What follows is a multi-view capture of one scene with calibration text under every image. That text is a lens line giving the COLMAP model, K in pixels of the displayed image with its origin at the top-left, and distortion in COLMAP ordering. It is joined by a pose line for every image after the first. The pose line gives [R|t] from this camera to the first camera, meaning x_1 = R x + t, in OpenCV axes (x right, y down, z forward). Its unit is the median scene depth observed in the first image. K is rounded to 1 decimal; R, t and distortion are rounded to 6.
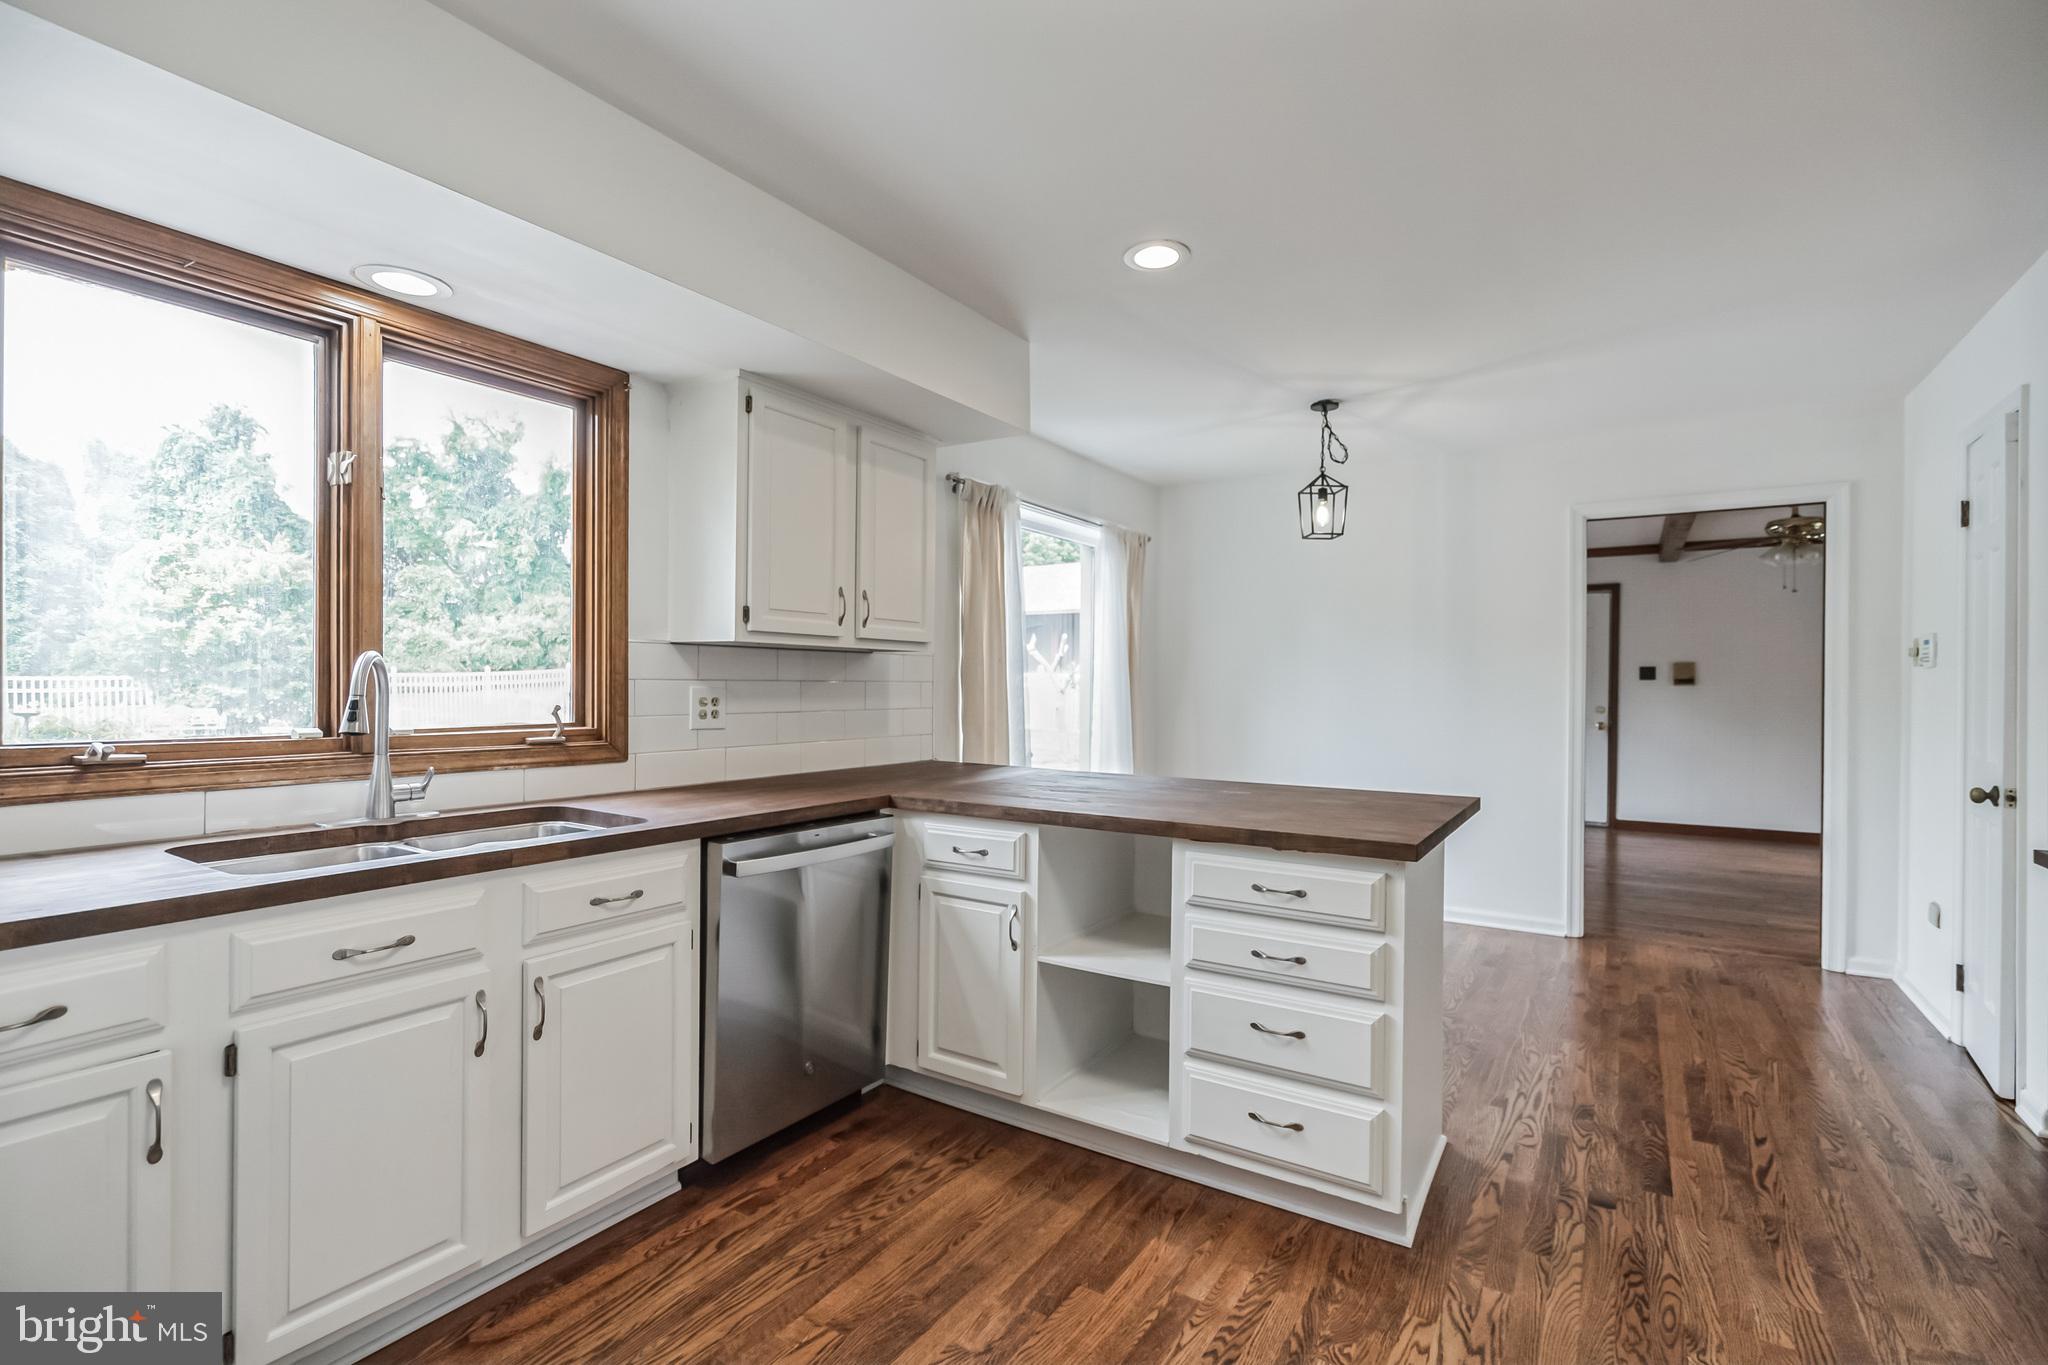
lens RADIAL K [[936.9, 0, 1027.1], [0, 936.9, 685.7], [0, 0, 1]] dist [-0.004356, -0.000637]
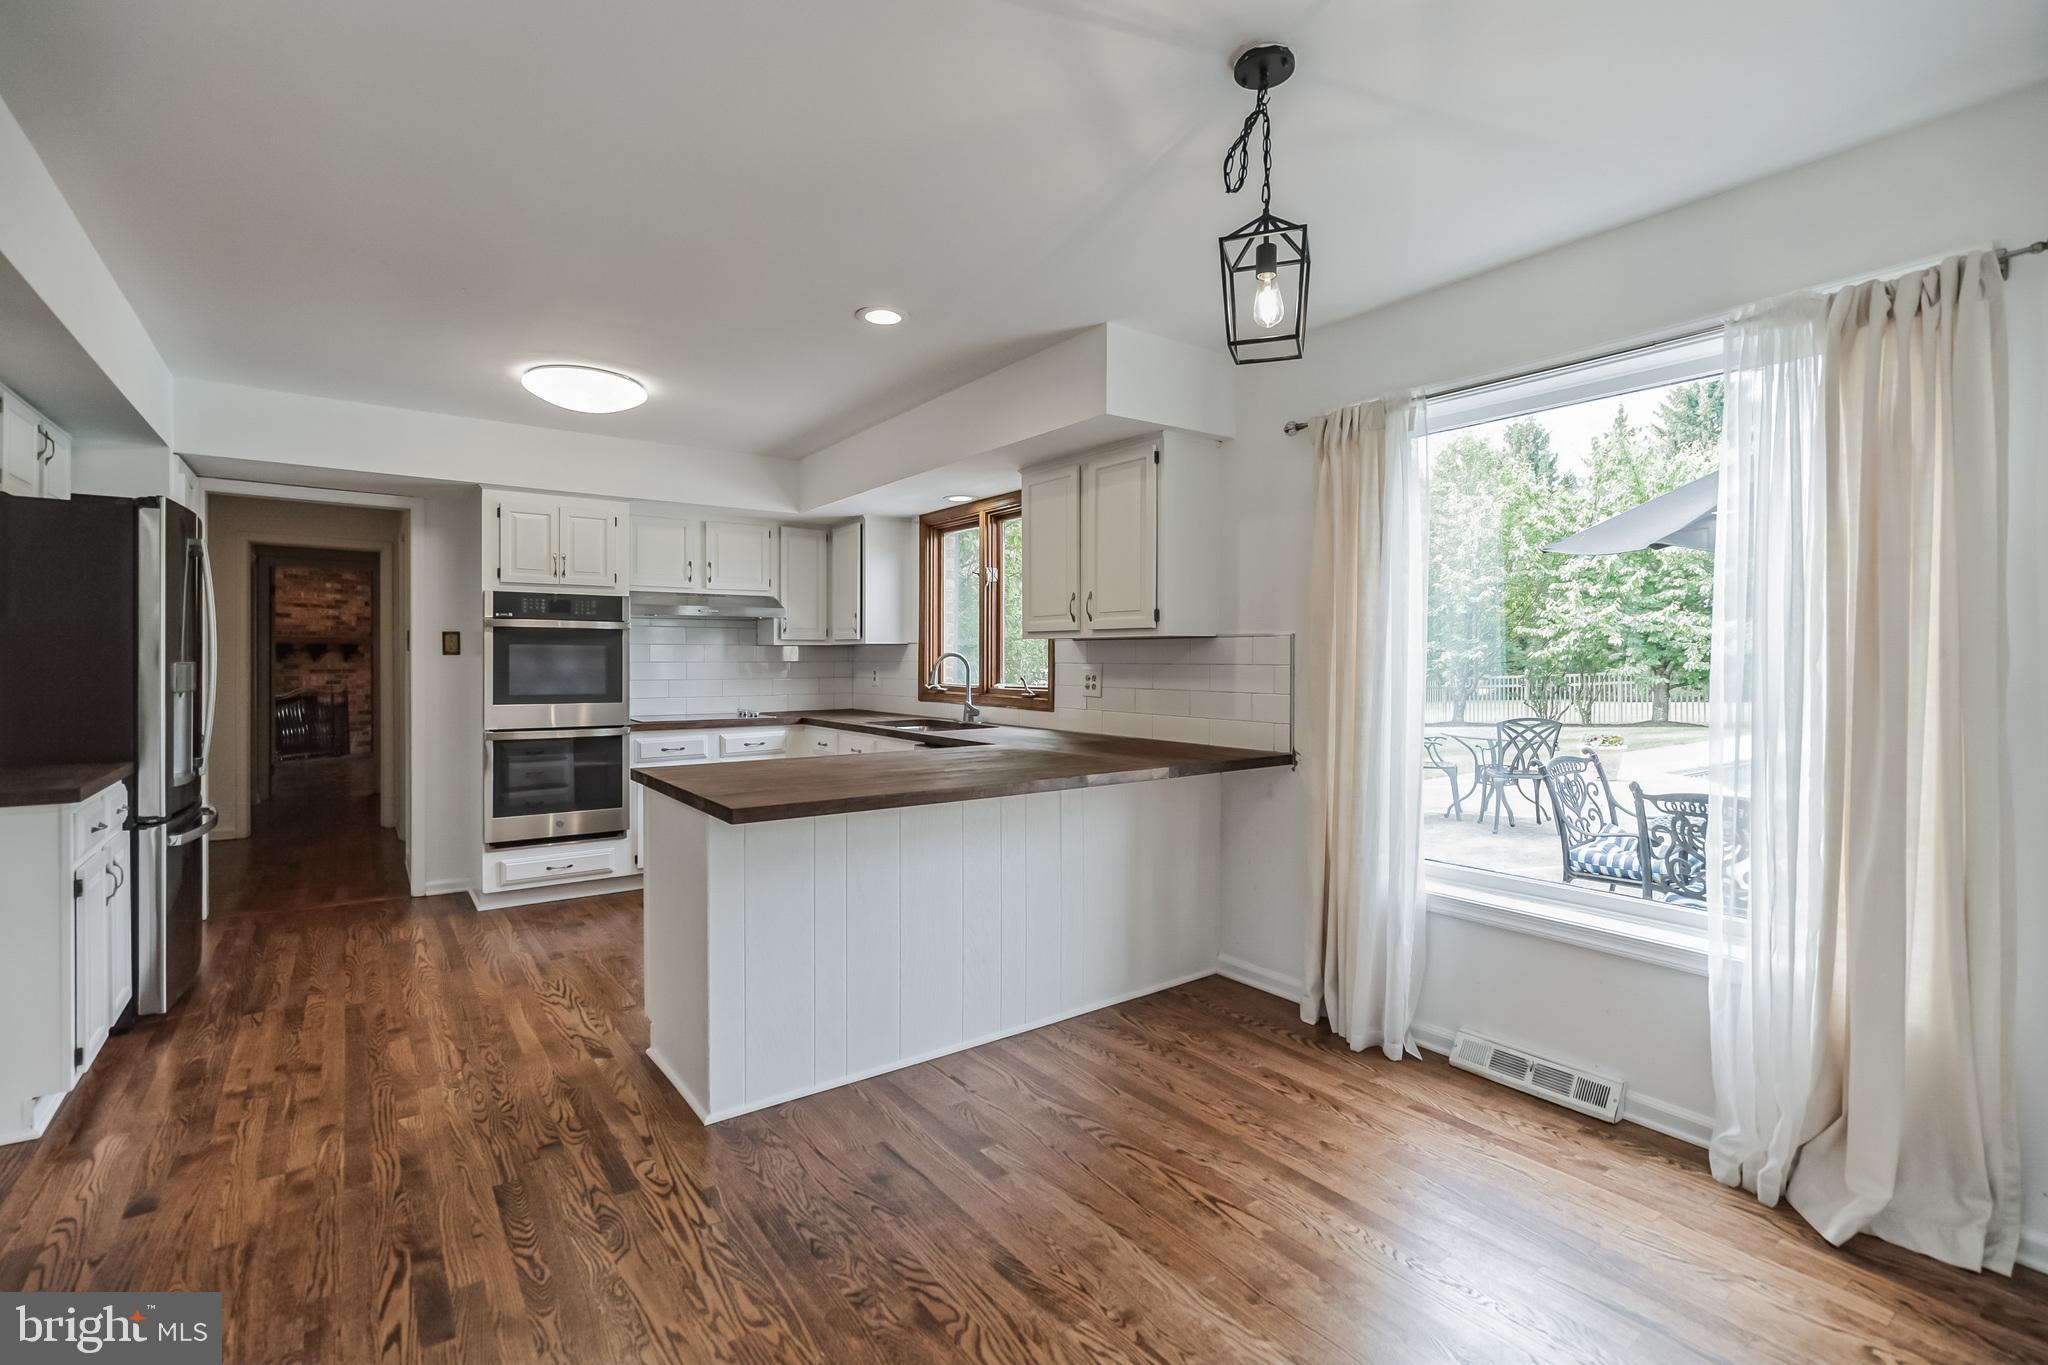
lens RADIAL K [[936.9, 0, 1027.6], [0, 936.9, 668.9], [0, 0, 1]] dist [-0.004356, -0.000637]
pose [[-0.365923, 0.008397, -0.930607, 1.290197], [-0.001793, 0.999951, 0.009727, -0.014055], [0.930643, 0.005228, -0.365890, 1.737543]]
